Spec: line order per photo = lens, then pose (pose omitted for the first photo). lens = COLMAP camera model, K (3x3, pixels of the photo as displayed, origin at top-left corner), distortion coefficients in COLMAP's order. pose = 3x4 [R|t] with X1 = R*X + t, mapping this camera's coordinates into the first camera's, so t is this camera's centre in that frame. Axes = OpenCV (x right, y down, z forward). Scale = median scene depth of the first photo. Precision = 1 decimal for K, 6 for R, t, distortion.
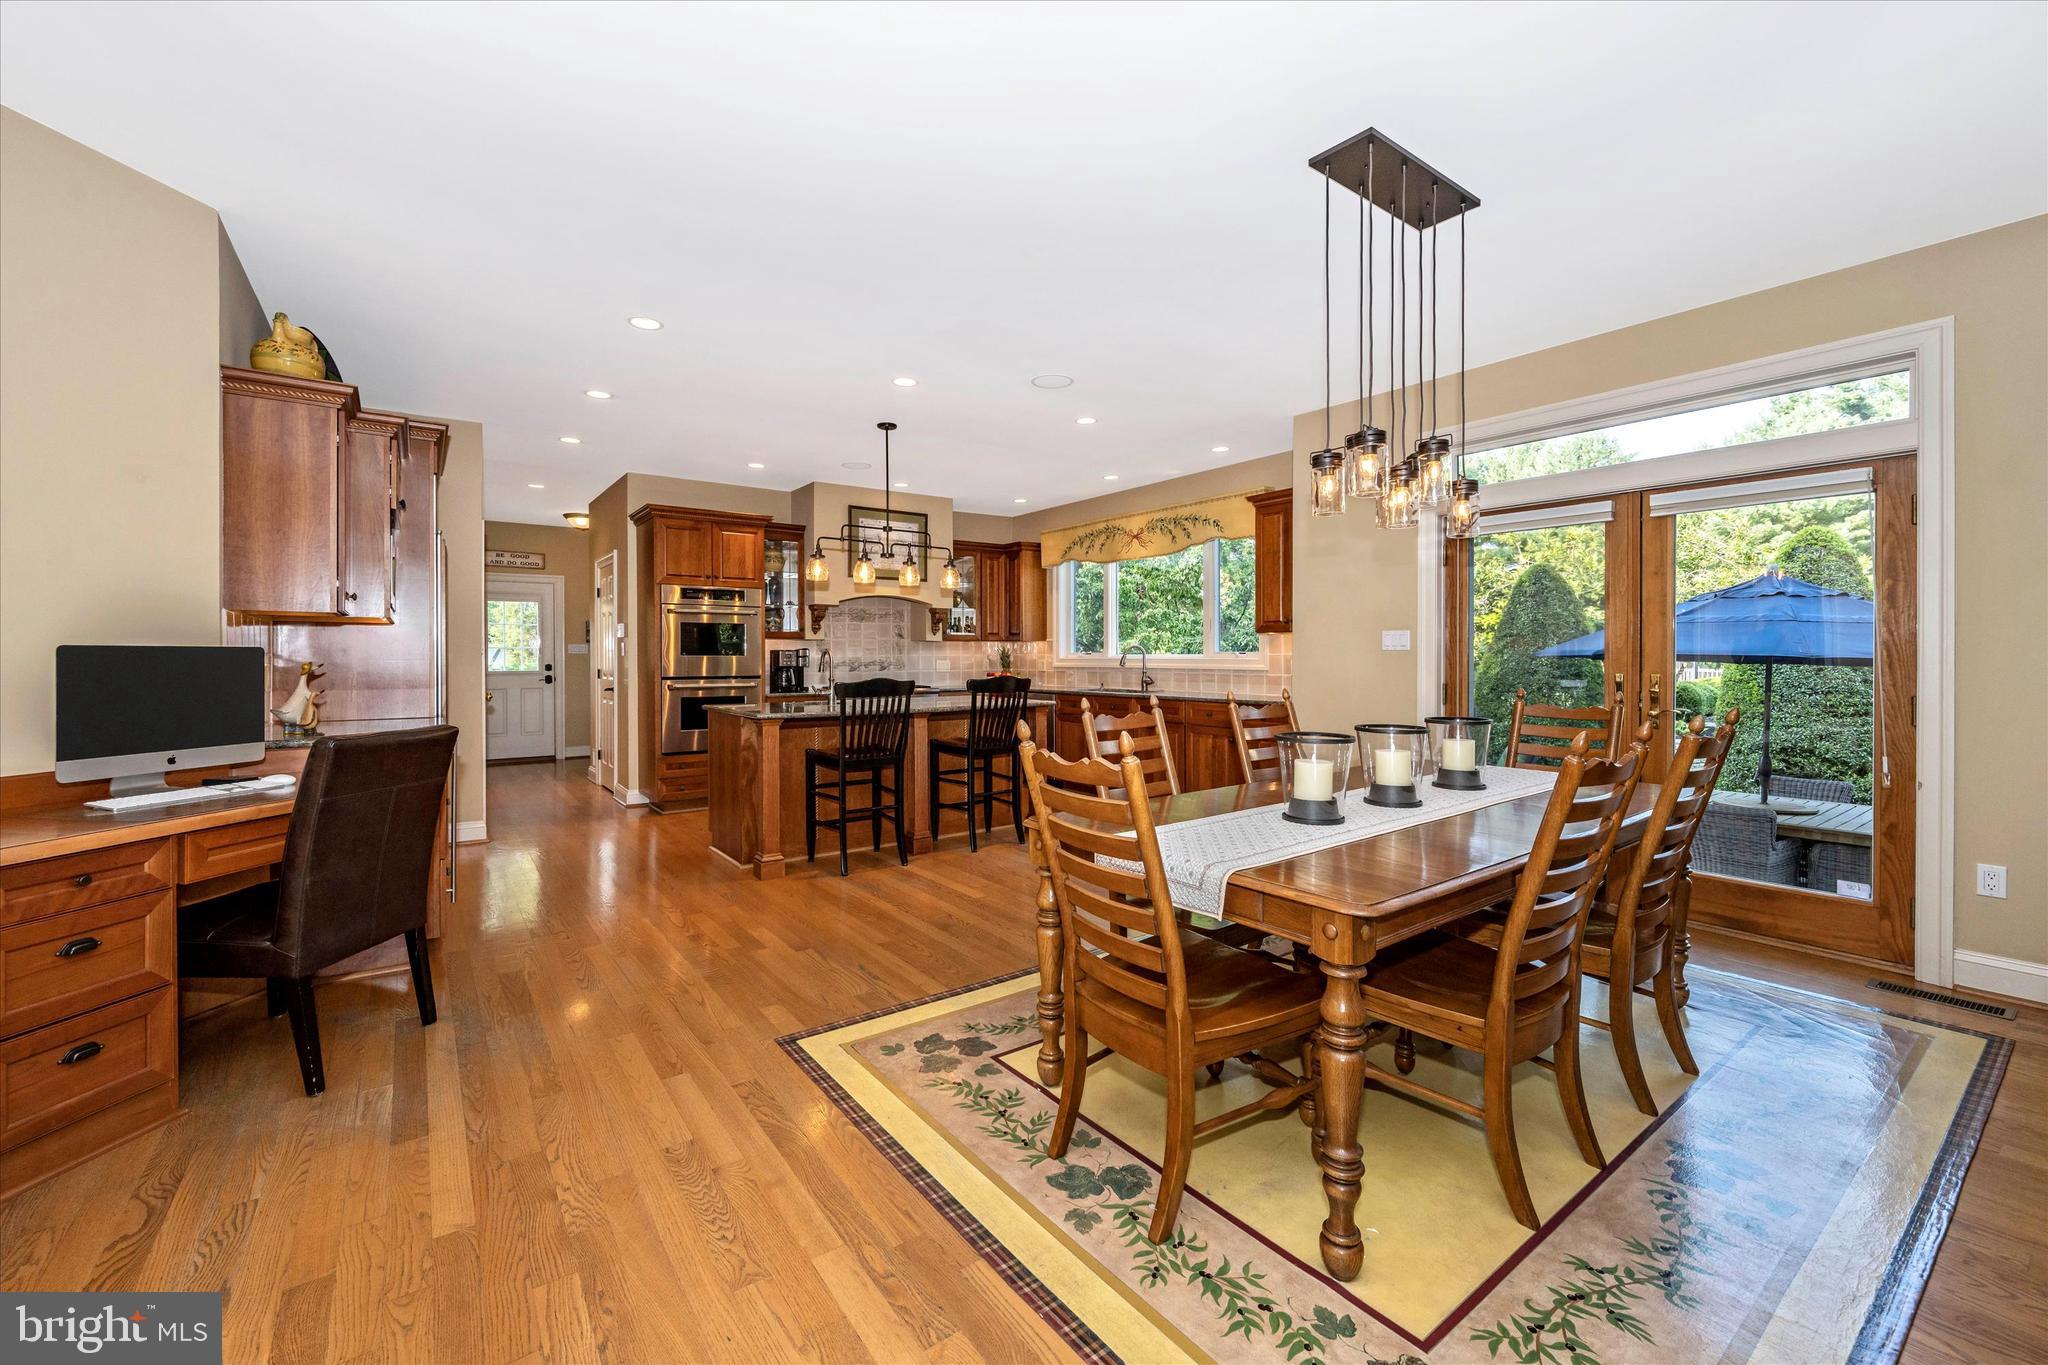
lens RADIAL K [[829.5, 0, 1012.2], [0, 829.5, 652.7], [0, 0, 1]] dist [0.000356, -0.000300]
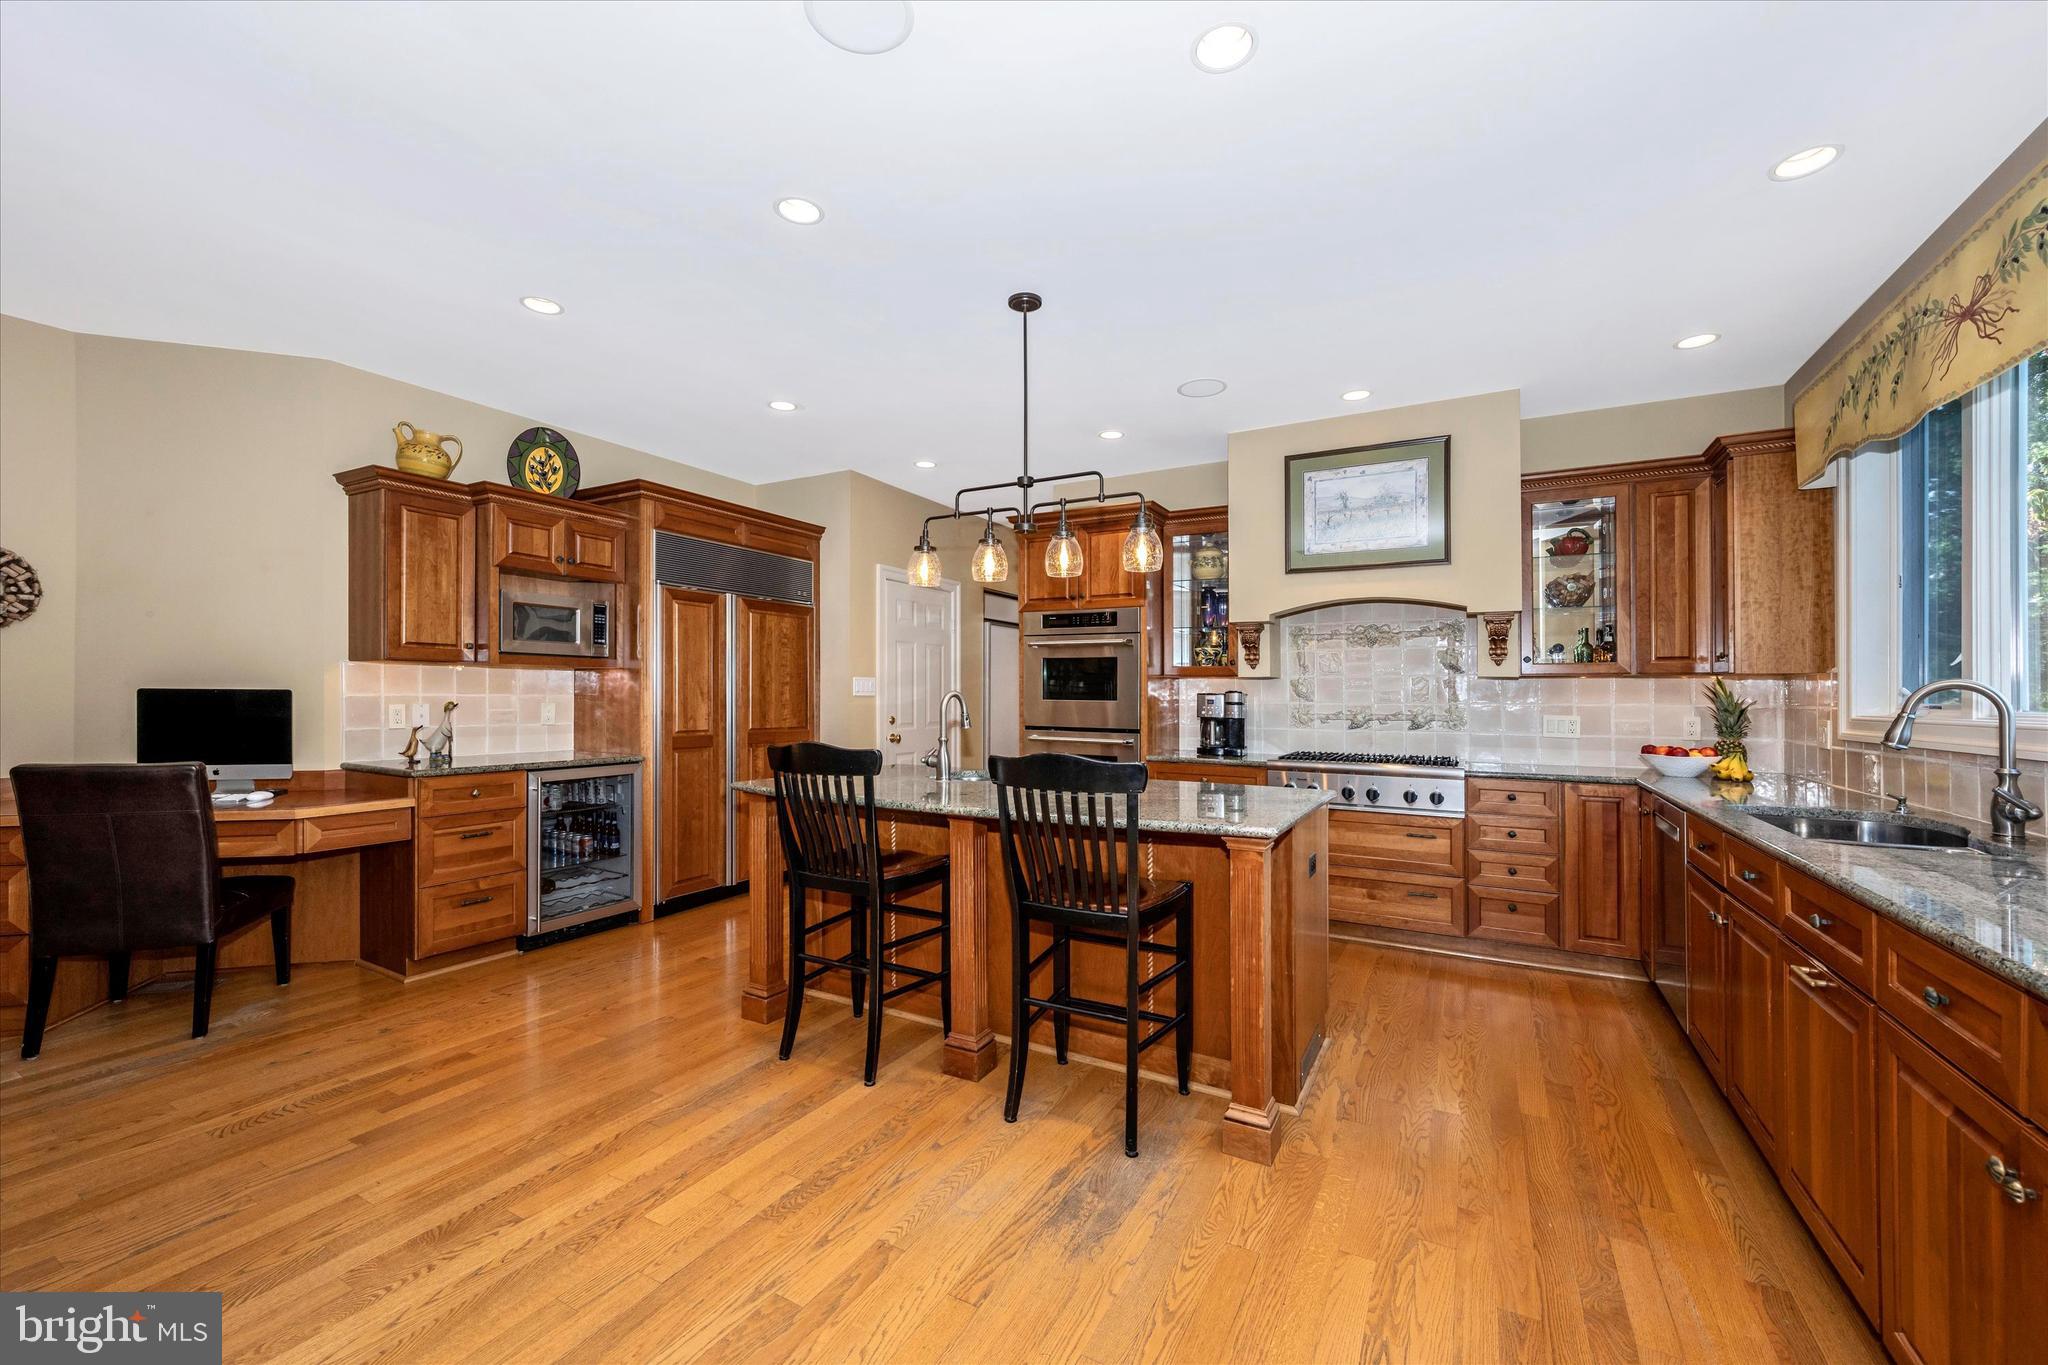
lens RADIAL K [[828.7, 0, 1024.0], [0, 828.7, 682.5], [0, 0, 1]] dist [0.001249, 0.000134]
pose [[0.422496, -0.011402, -0.906293, 0.276832], [-0.004354, 0.999884, -0.014610, -0.001418], [0.906354, 0.010118, 0.422397, 0.572549]]
